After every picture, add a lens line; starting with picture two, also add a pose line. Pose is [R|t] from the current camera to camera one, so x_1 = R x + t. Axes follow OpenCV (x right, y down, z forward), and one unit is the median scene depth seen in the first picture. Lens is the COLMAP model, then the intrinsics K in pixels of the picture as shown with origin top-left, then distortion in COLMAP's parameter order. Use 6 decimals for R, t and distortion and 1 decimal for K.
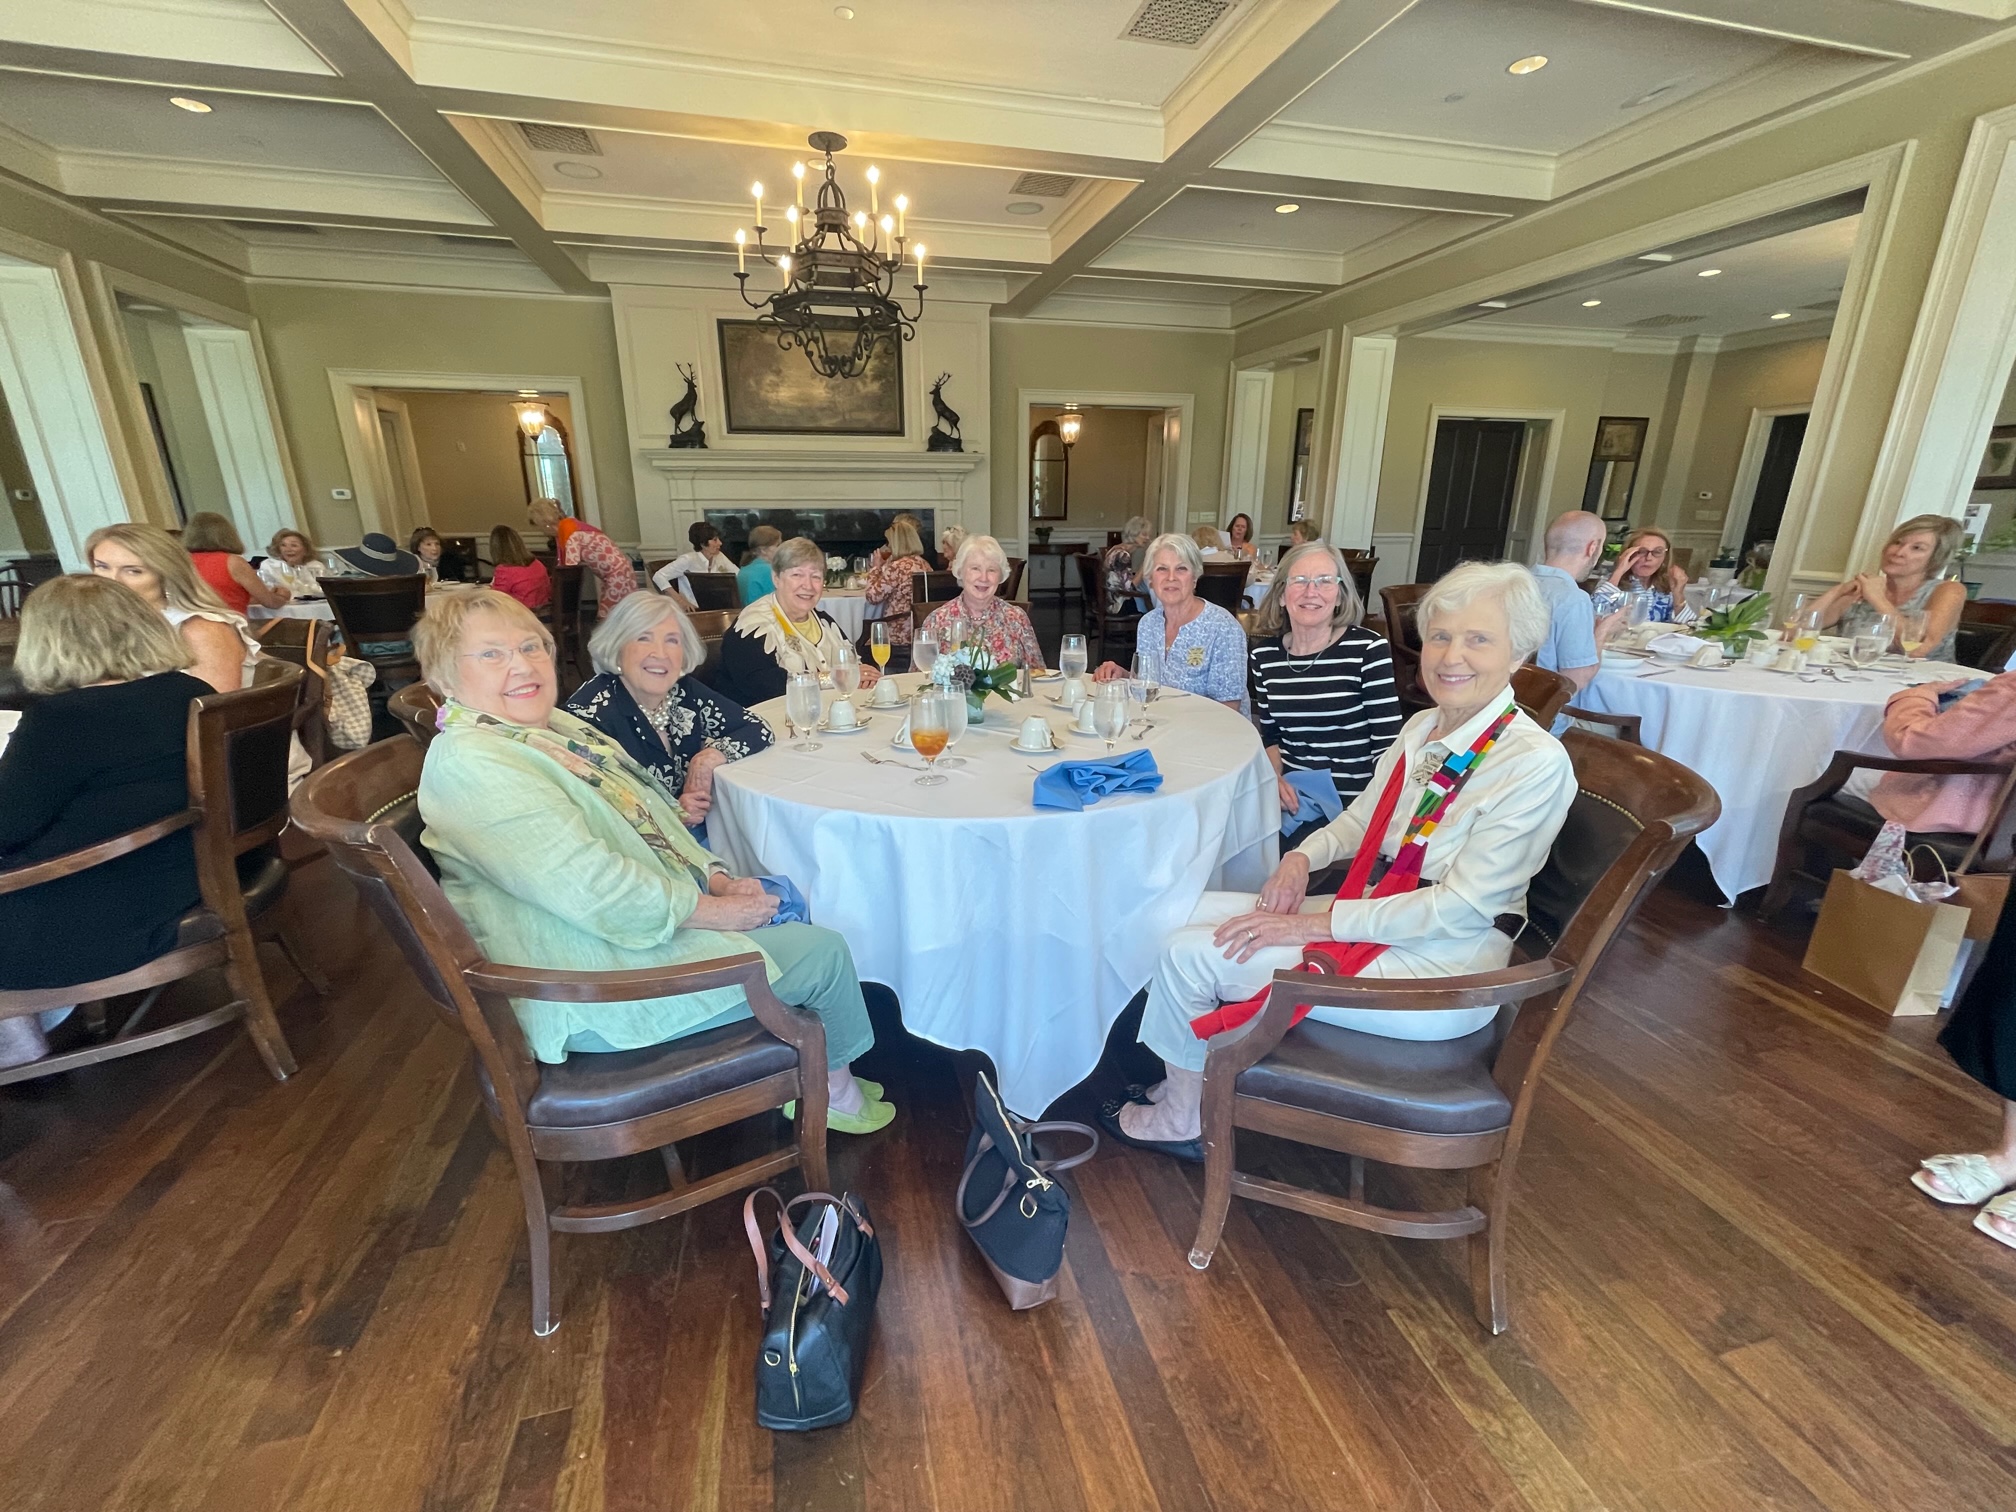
lens RADIAL K [[814.8, 0, 1008.0], [0, 814.8, 756.0], [0, 0, 1]] dist [-0.008301, 0.000078]
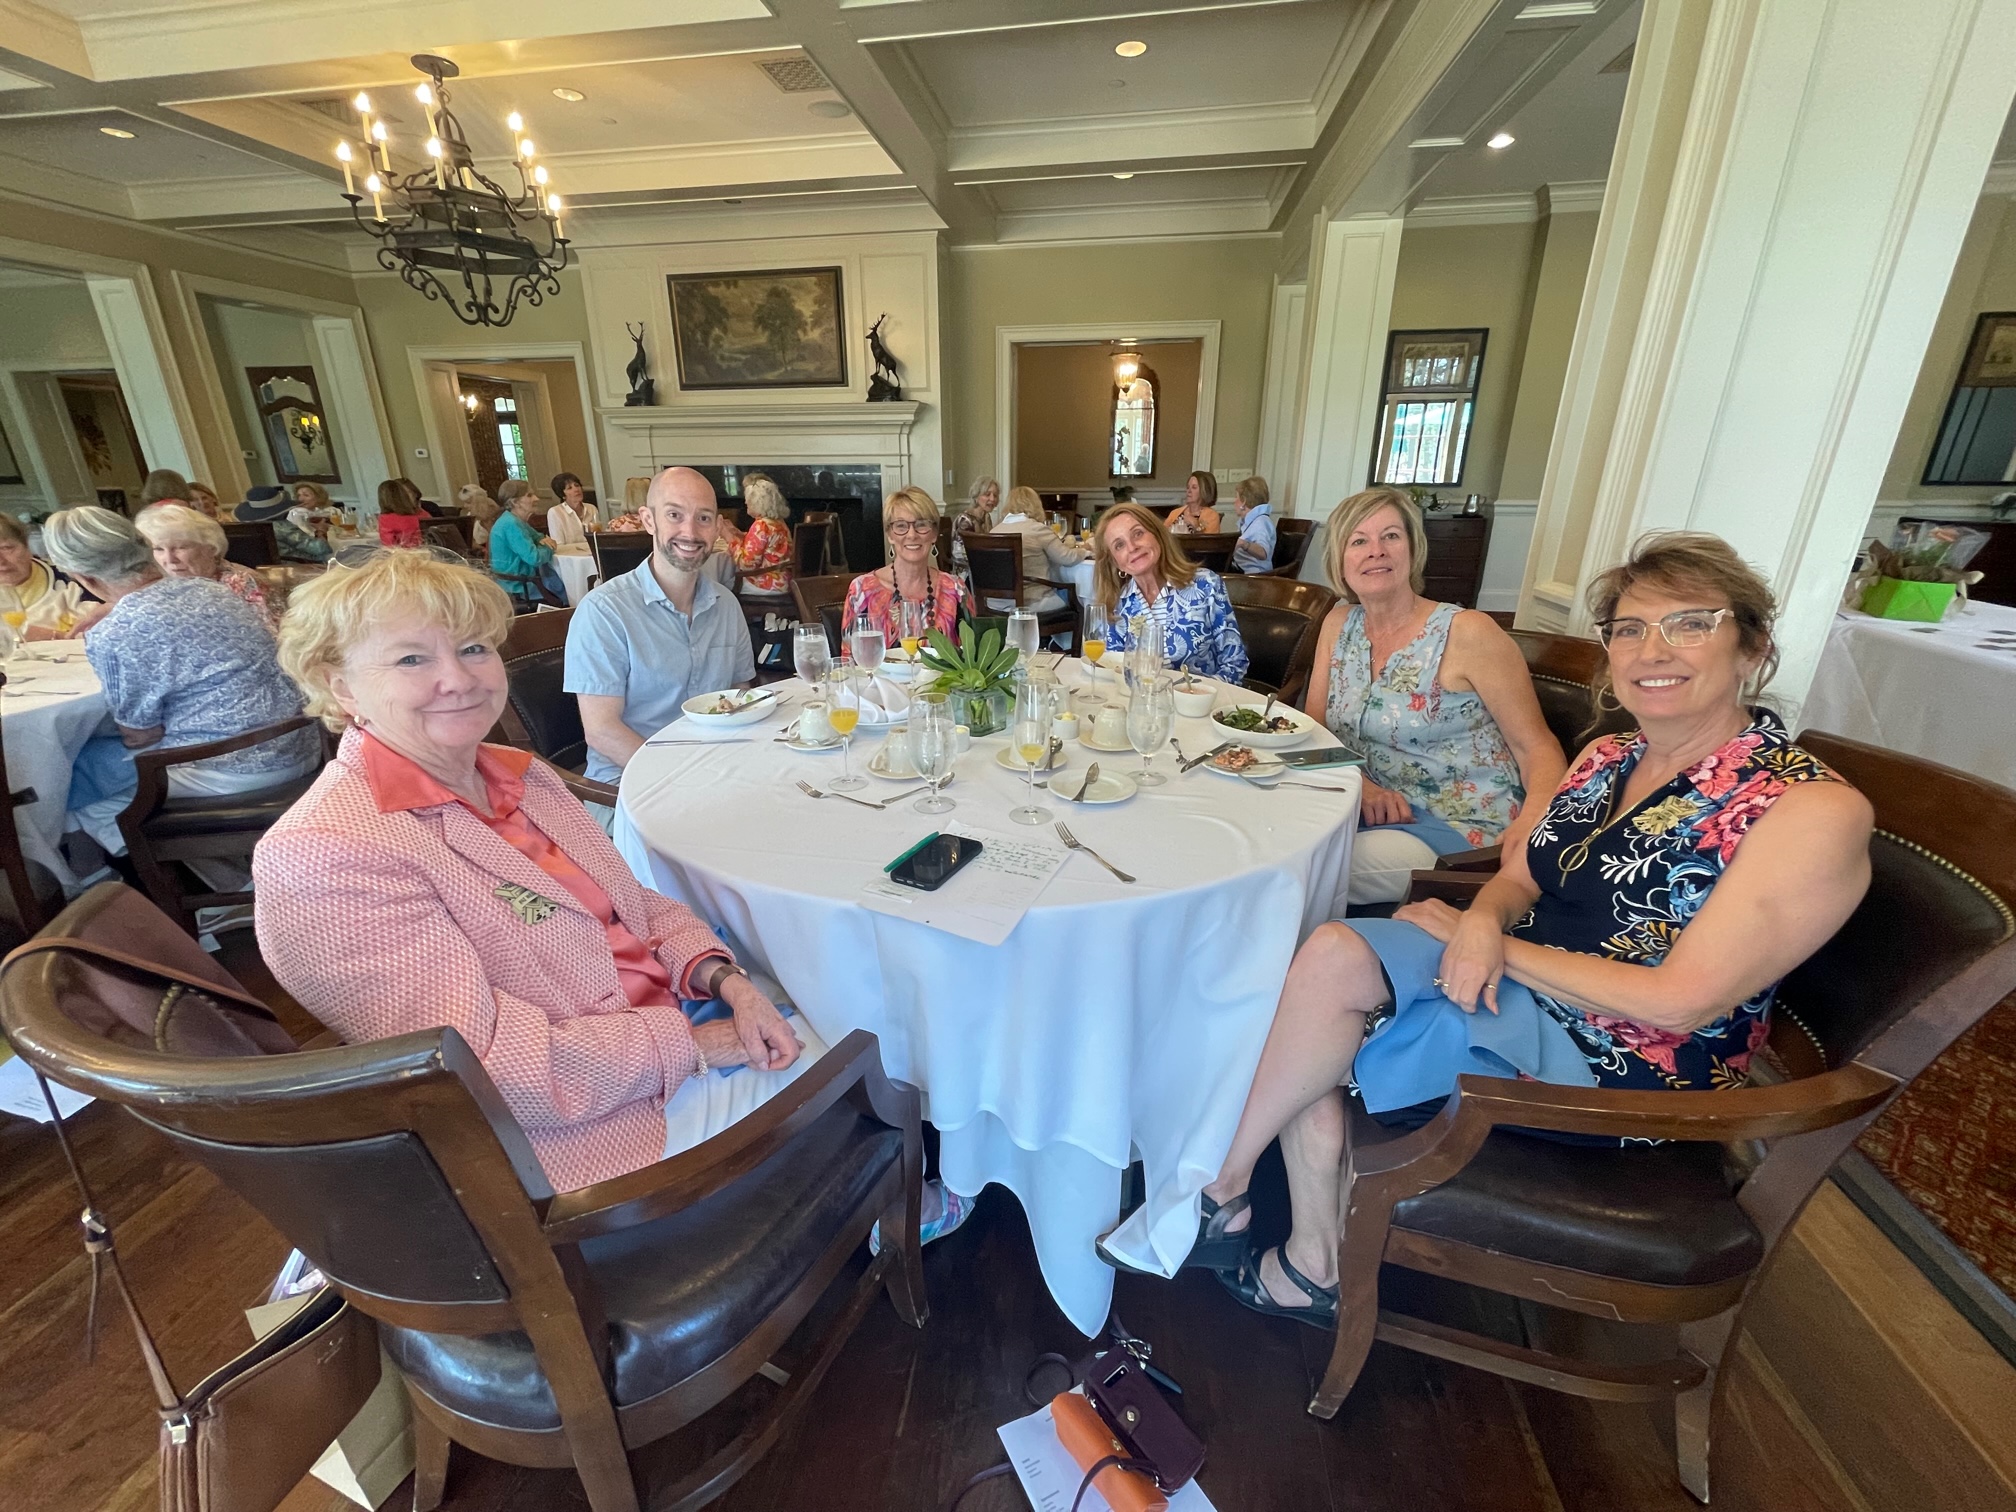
lens RADIAL K [[814.8, 0, 1008.0], [0, 814.8, 756.0], [0, 0, 1]] dist [-0.008301, 0.000078]
pose [[0.919186, 0.129736, -0.371841, 0.477524], [-0.113012, 0.991364, 0.066526, -0.058407], [0.377261, -0.019128, 0.925909, 0.209813]]
